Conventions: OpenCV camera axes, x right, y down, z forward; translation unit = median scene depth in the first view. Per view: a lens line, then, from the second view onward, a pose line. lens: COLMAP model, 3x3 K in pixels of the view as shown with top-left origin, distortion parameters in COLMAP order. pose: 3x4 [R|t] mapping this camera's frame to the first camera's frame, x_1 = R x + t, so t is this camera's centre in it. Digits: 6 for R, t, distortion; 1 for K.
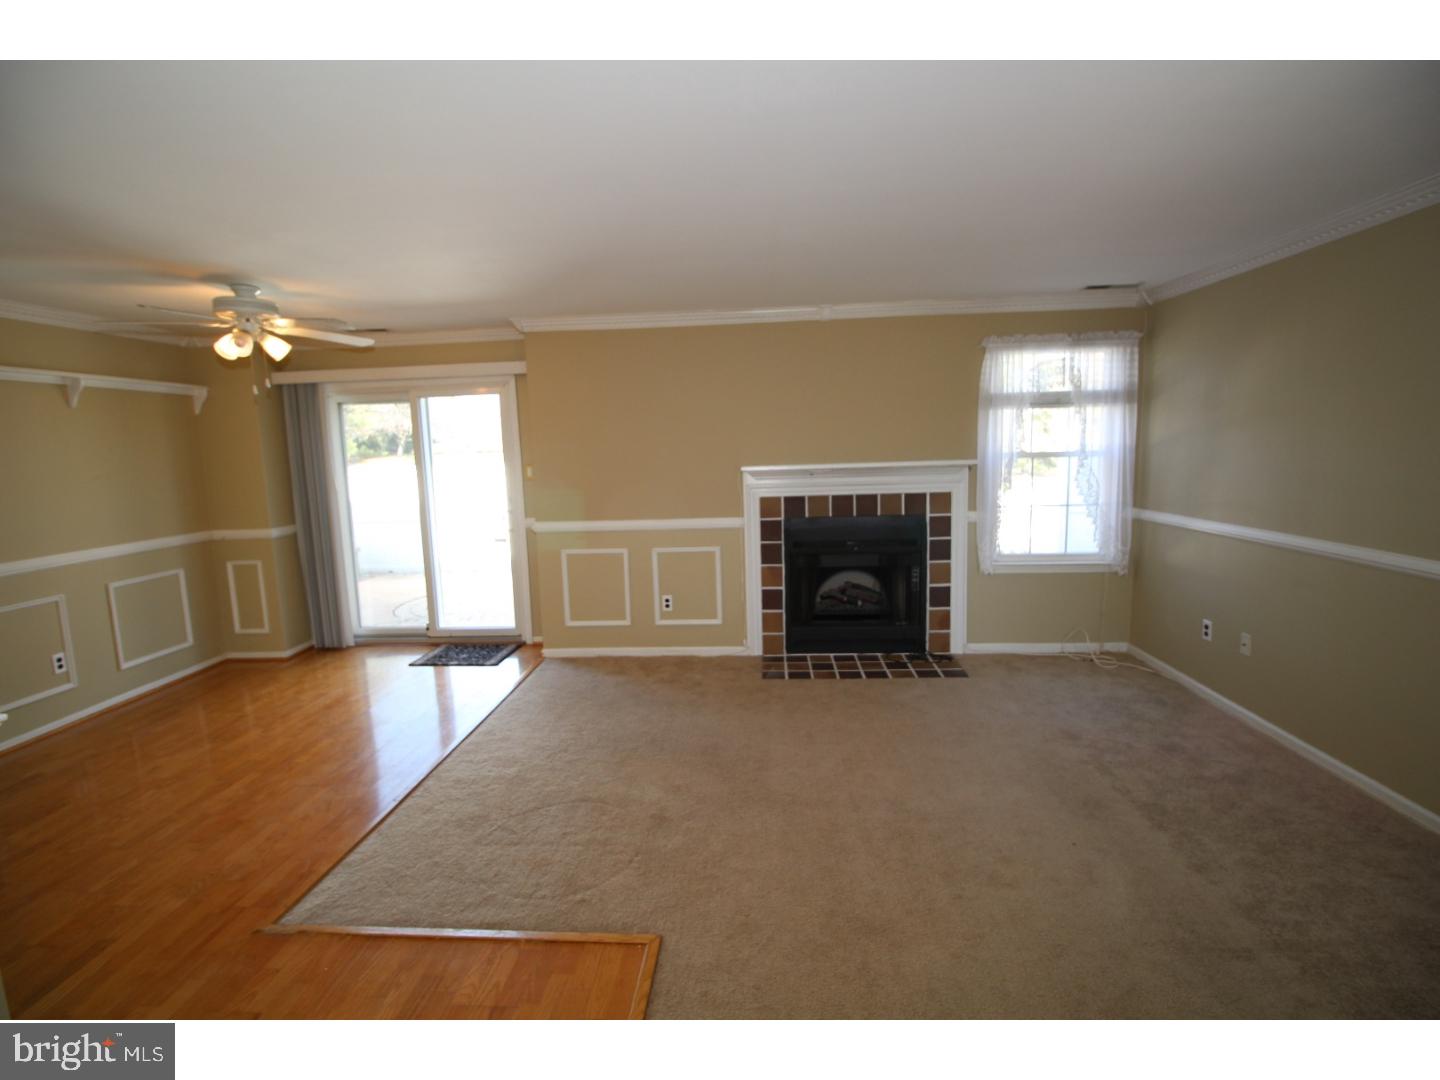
lens RADIAL K [[666.2, 0, 717.3], [0, 666.2, 530.6], [0, 0, 1]] dist [-0.001388, -0.012331]
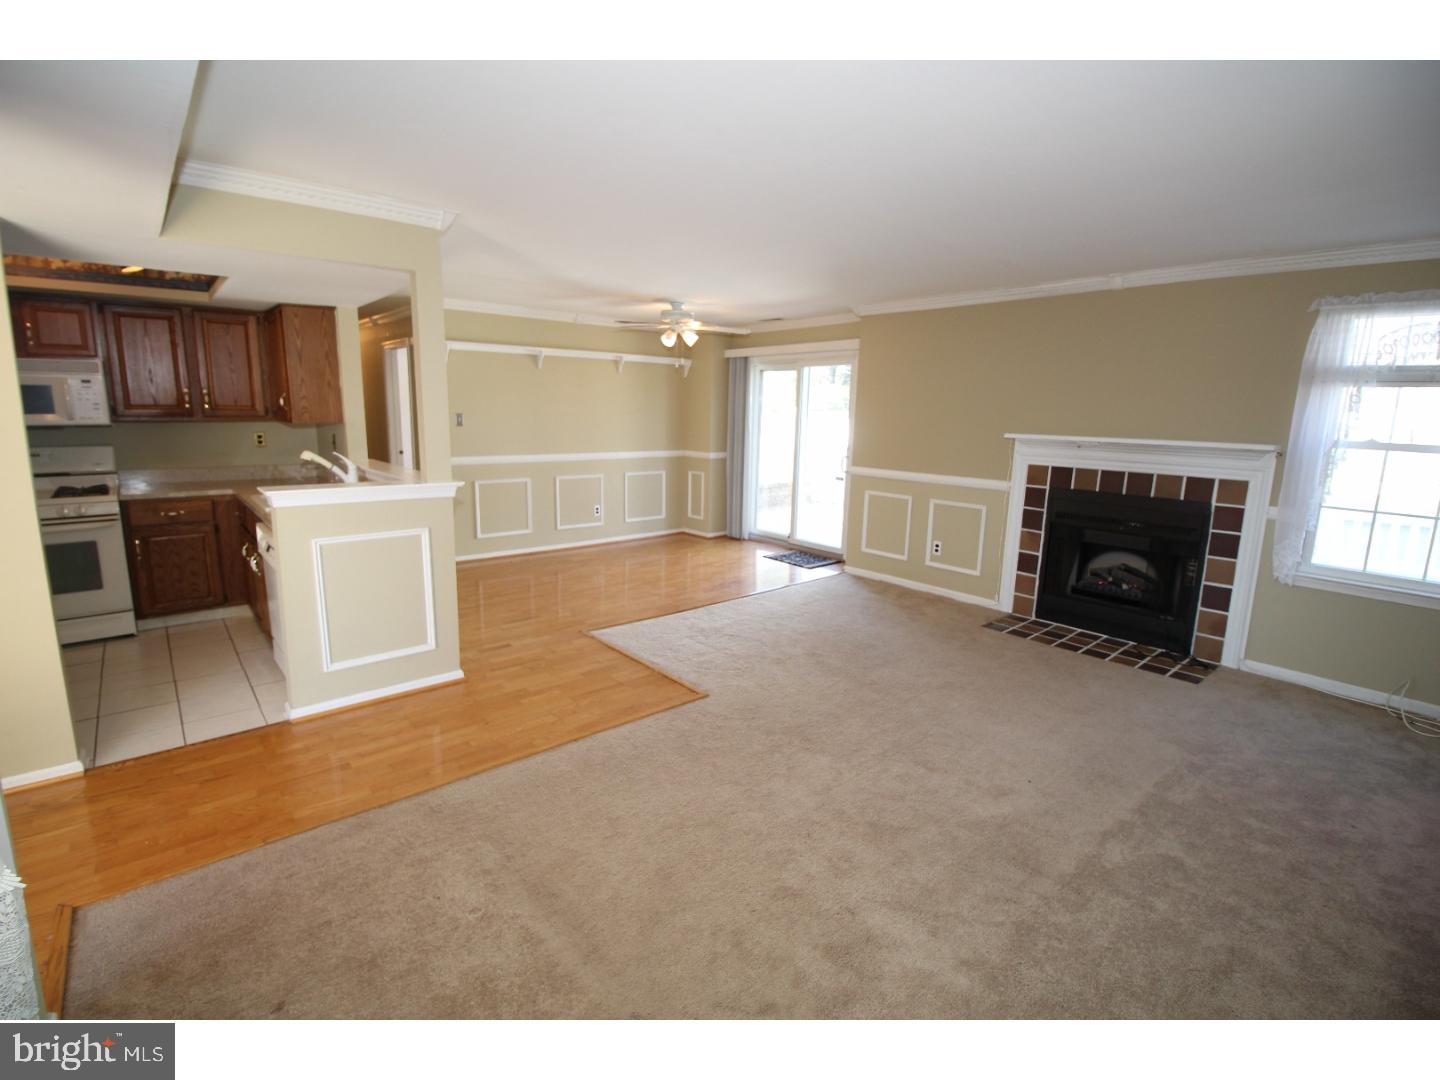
lens RADIAL K [[666.2, 0, 717.3], [0, 666.2, 530.6], [0, 0, 1]] dist [-0.001388, -0.012331]
pose [[0.698709, 0.172436, -0.694313, 0.469098], [-0.131510, 0.984937, 0.112271, -0.000515], [0.703214, 0.012864, 0.710862, -0.092202]]
